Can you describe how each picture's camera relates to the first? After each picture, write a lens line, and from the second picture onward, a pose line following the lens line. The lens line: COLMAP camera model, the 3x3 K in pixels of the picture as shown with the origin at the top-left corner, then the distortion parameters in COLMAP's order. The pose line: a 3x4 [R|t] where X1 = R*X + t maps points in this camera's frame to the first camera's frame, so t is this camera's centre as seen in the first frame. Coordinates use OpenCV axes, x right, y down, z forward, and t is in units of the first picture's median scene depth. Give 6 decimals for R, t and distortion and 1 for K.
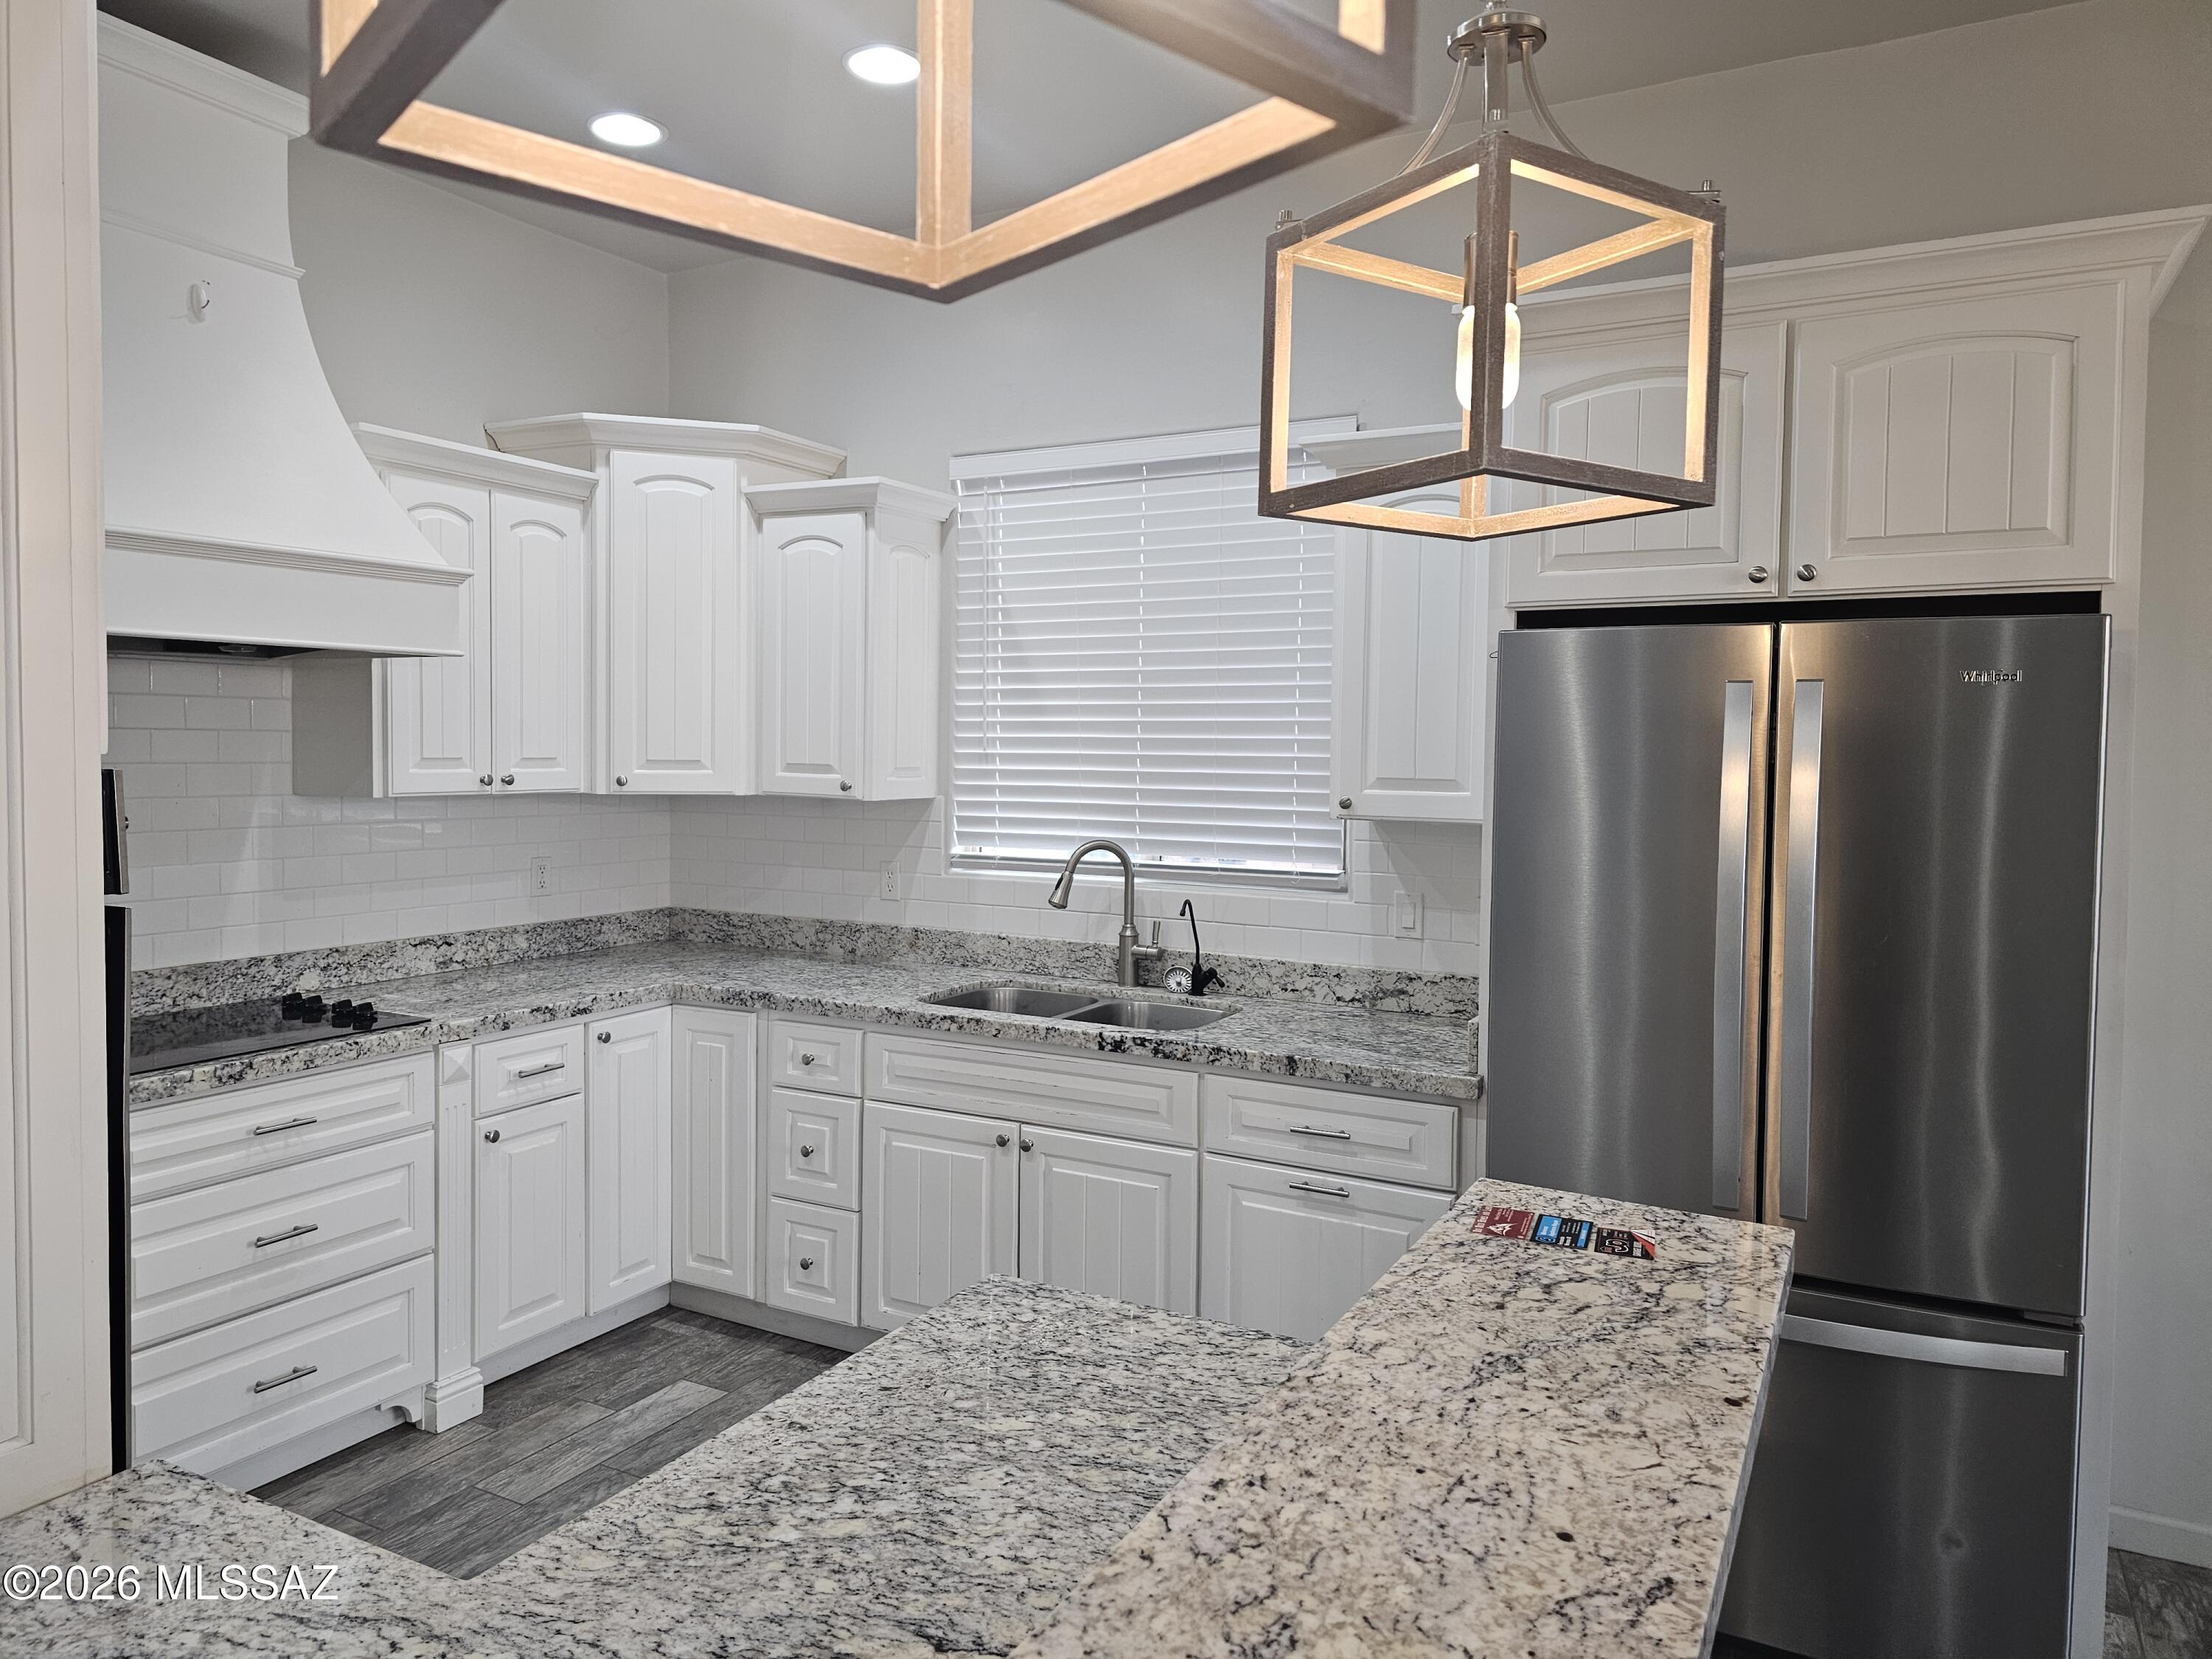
lens RADIAL K [[1482.2, 0, 1061.4], [0, 1482.2, 807.1], [0, 0, 1]] dist [0.104774, -0.139651]
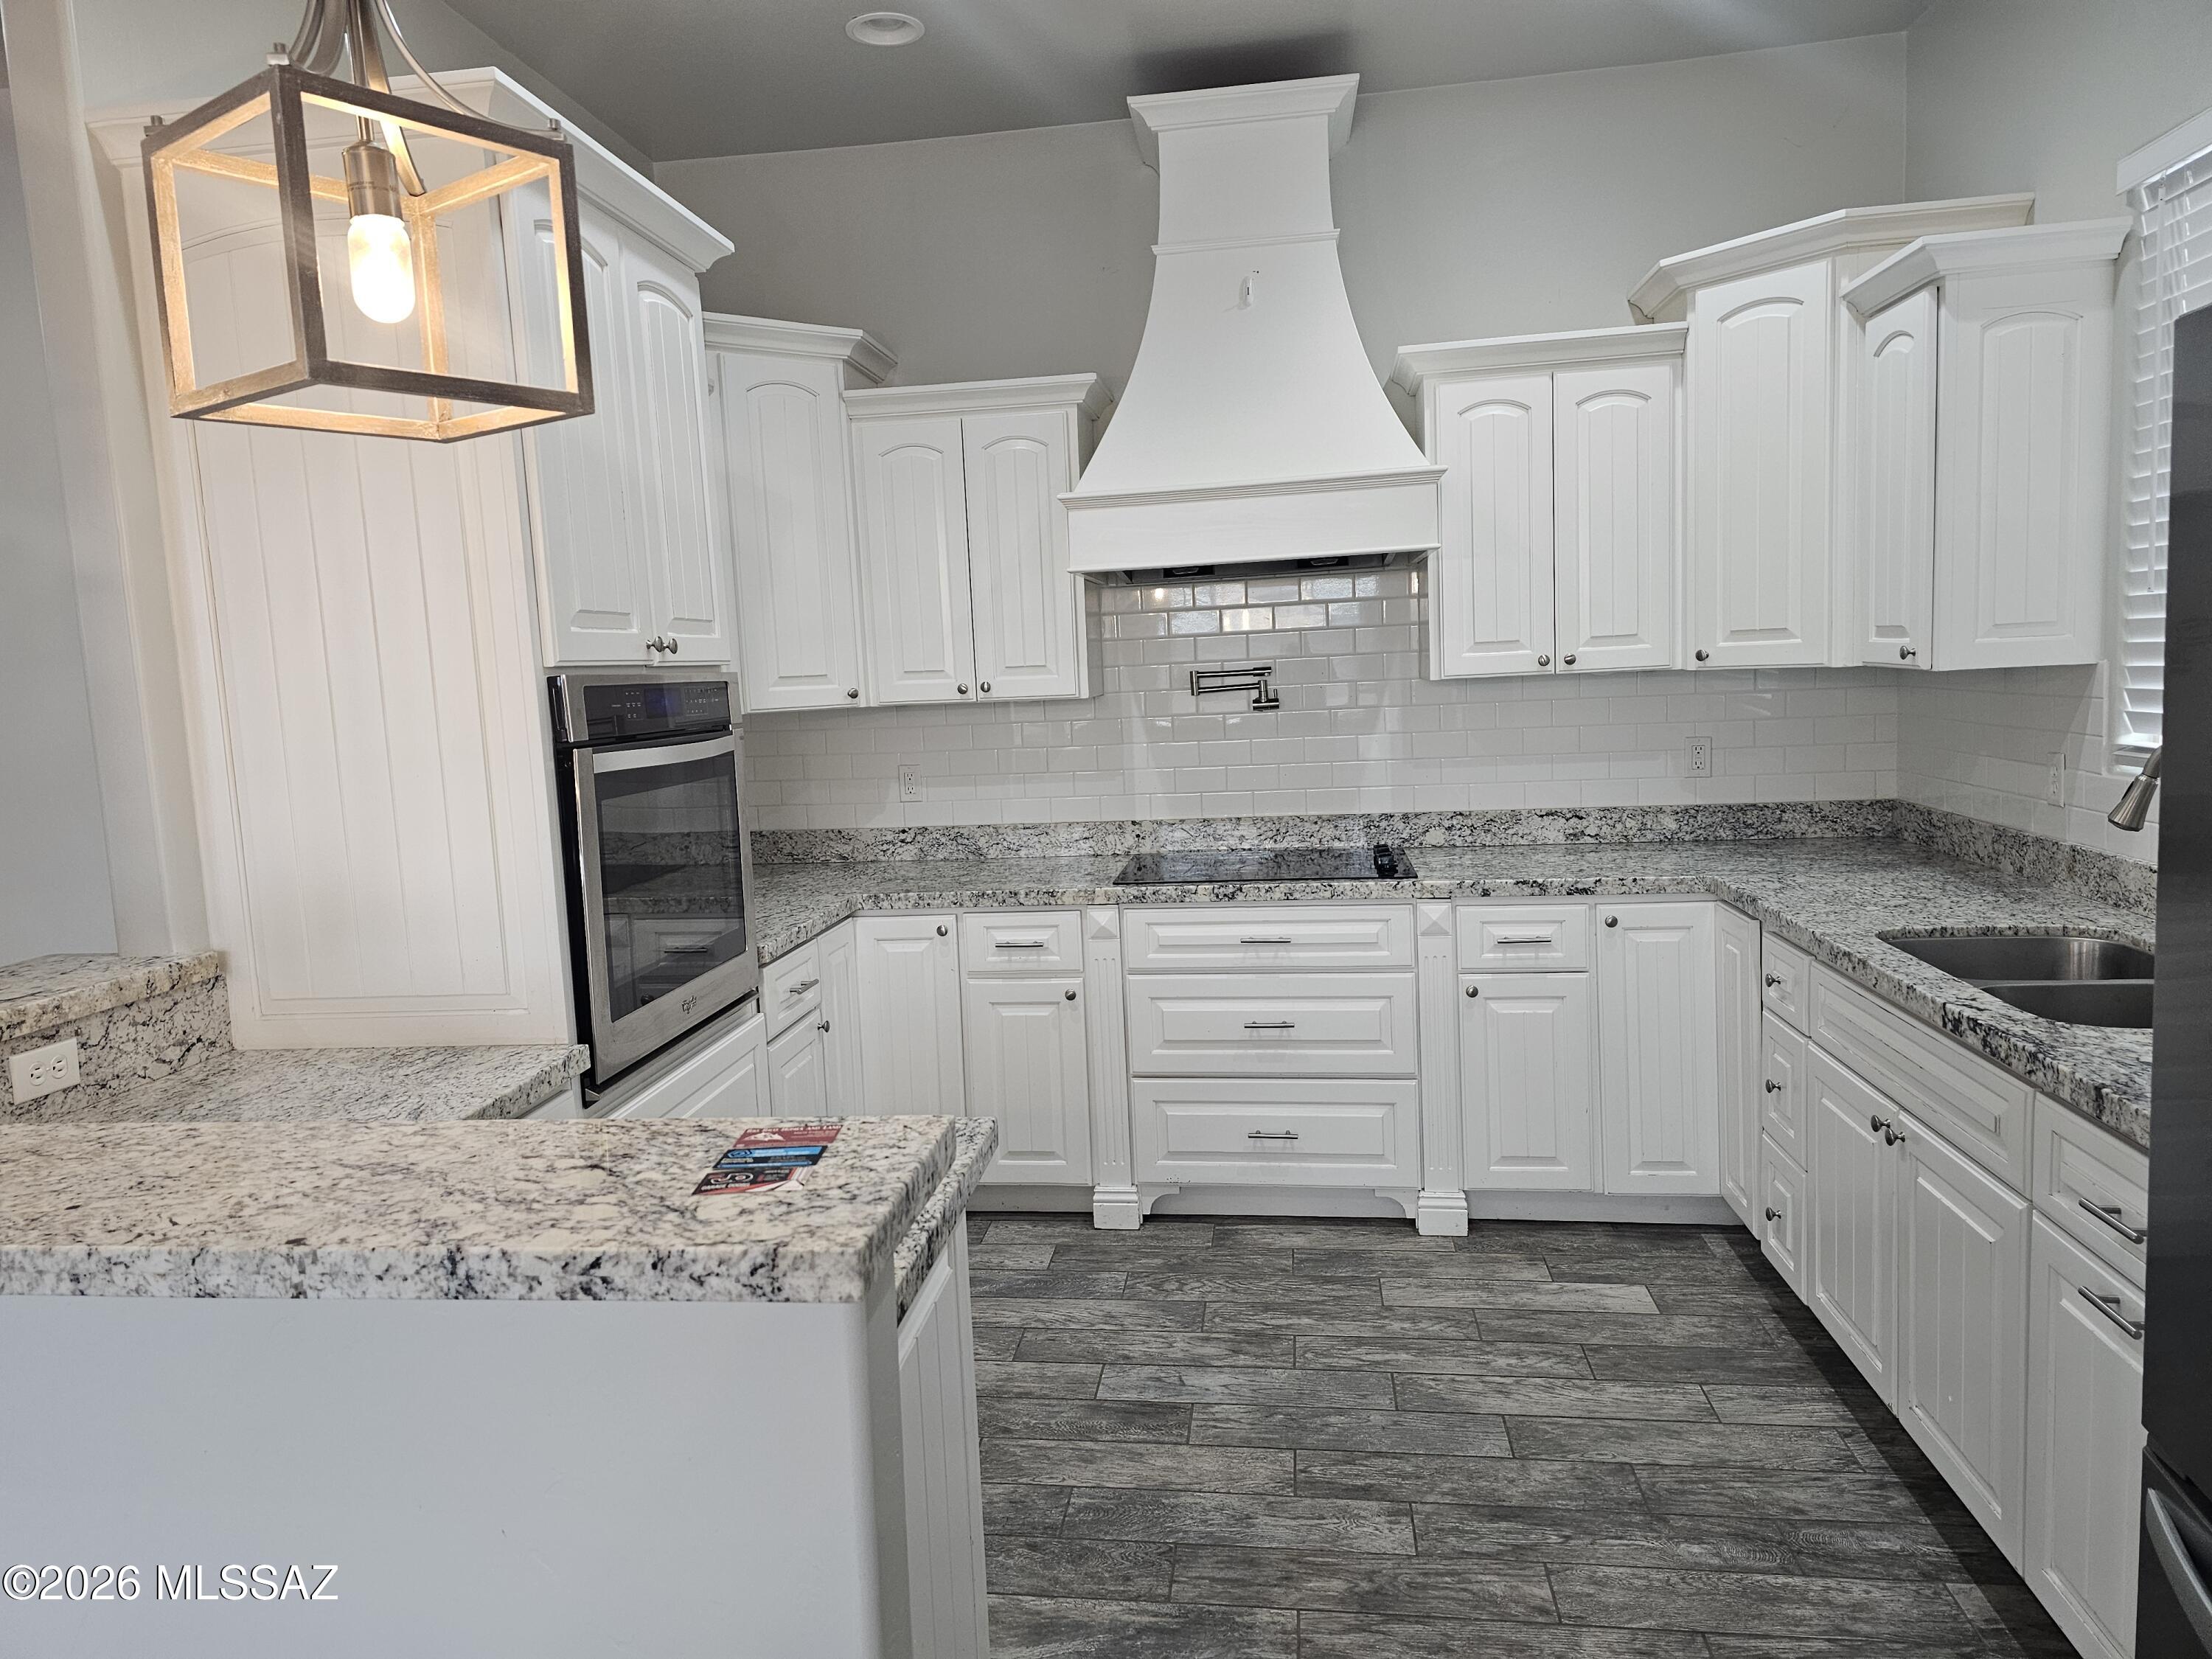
lens RADIAL K [[1460.0, 0, 1067.2], [0, 1460.0, 824.1], [0, 0, 1]] dist [0.069079, -0.054253]
pose [[0.354629, 0.076363, -0.931884, 0.490320], [0.011703, 0.996219, 0.086088, 0.003600], [0.934934, -0.041435, 0.352394, 0.352273]]
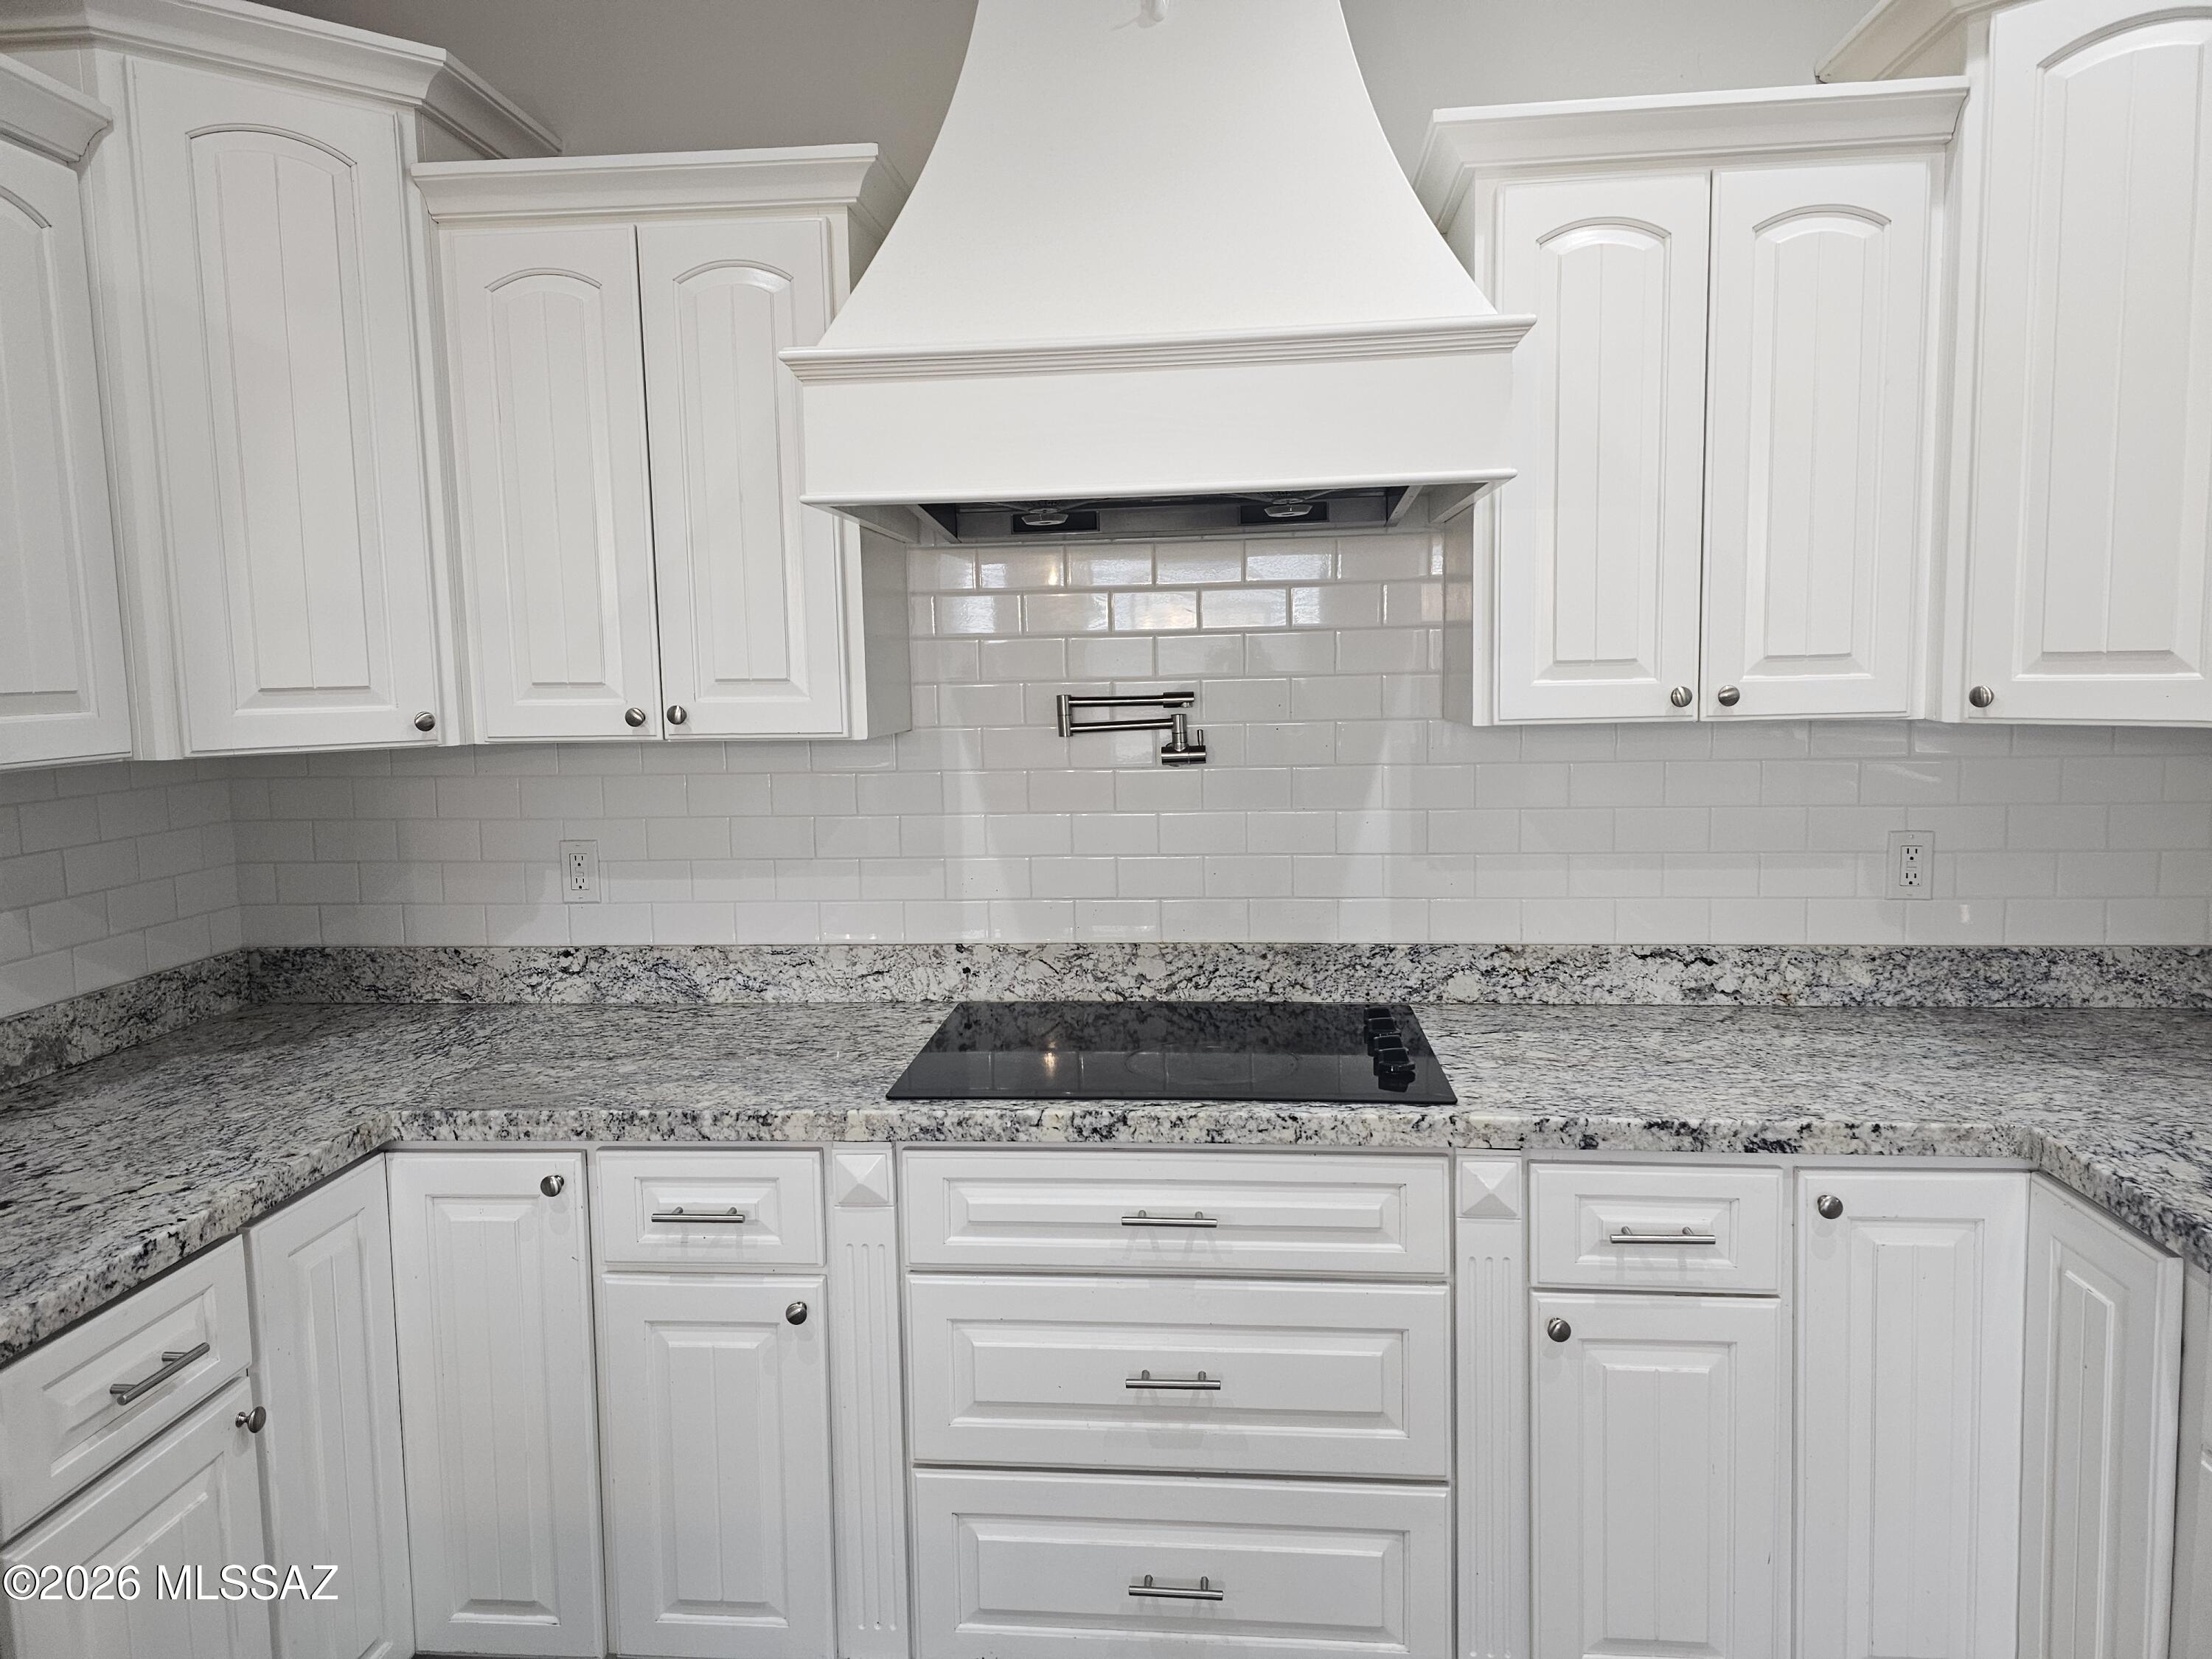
lens RADIAL K [[1468.8, 0, 1103.3], [0, 1468.8, 802.2], [0, 0, 1]] dist [0.072393, -0.058057]
pose [[0.414736, 0.068821, -0.907335, 0.044692], [-0.013255, 0.997487, 0.069601, -0.015479], [0.909845, -0.016839, 0.414606, 0.605673]]
